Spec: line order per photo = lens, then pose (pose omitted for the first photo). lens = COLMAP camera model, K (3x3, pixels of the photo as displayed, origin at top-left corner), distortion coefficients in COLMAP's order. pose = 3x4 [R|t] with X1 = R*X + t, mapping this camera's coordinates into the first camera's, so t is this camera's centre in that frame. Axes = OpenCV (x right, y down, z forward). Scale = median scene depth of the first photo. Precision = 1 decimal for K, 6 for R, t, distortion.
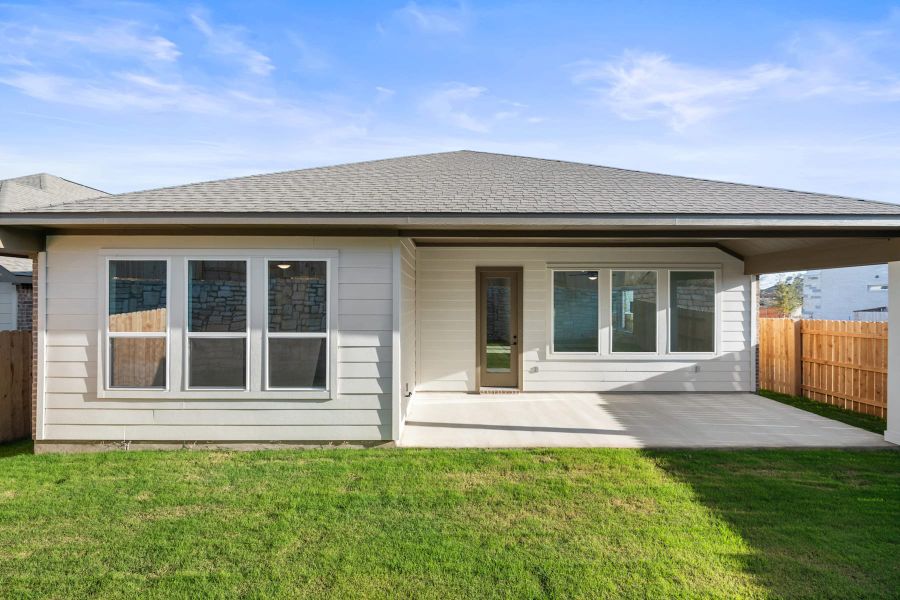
lens RADIAL K [[402.4, 0, 450.0], [0, 402.4, 300.0], [0, 0, 1]] dist [-0.002031, -0.000353]
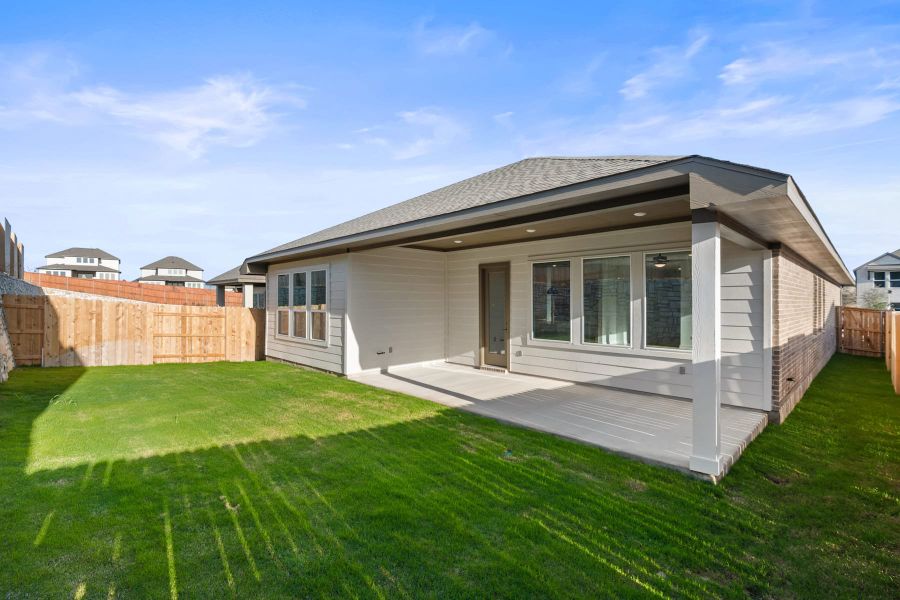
lens RADIAL K [[402.4, 0, 450.0], [0, 402.4, 300.0], [0, 0, 1]] dist [-0.002031, -0.000353]
pose [[0.699394, -0.003870, -0.714725, 0.871462], [0.003647, 0.999992, -0.001846, 0.027535], [0.714727, -0.001316, 0.699403, 0.090681]]
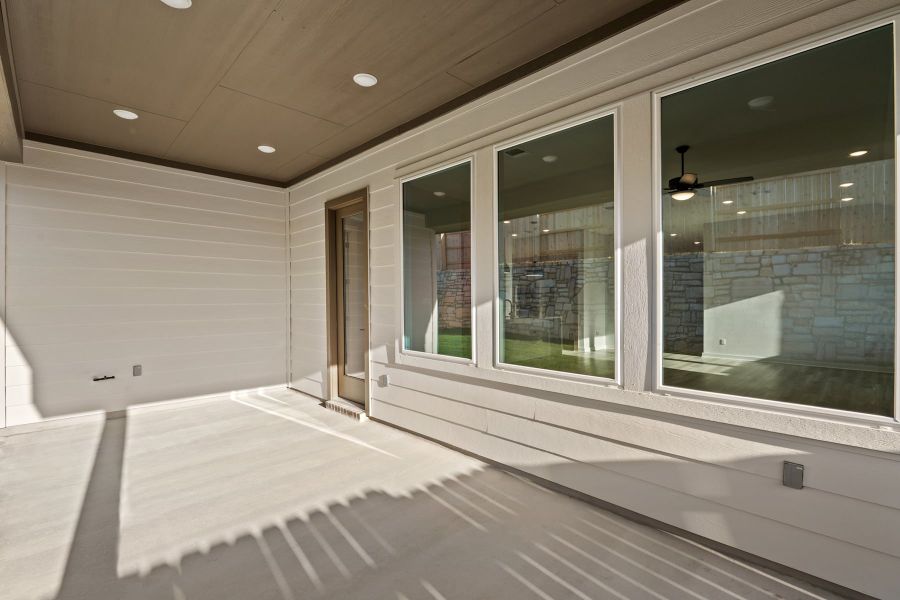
lens RADIAL K [[409.3, 0, 442.4], [0, 409.3, 301.0], [0, 0, 1]] dist [0.000737, 0.000274]
pose [[0.692182, 0.000050, -0.721723, 0.647200], [0.004120, 0.999983, 0.004020, 0.068604], [0.721711, -0.005756, 0.692170, 0.690975]]
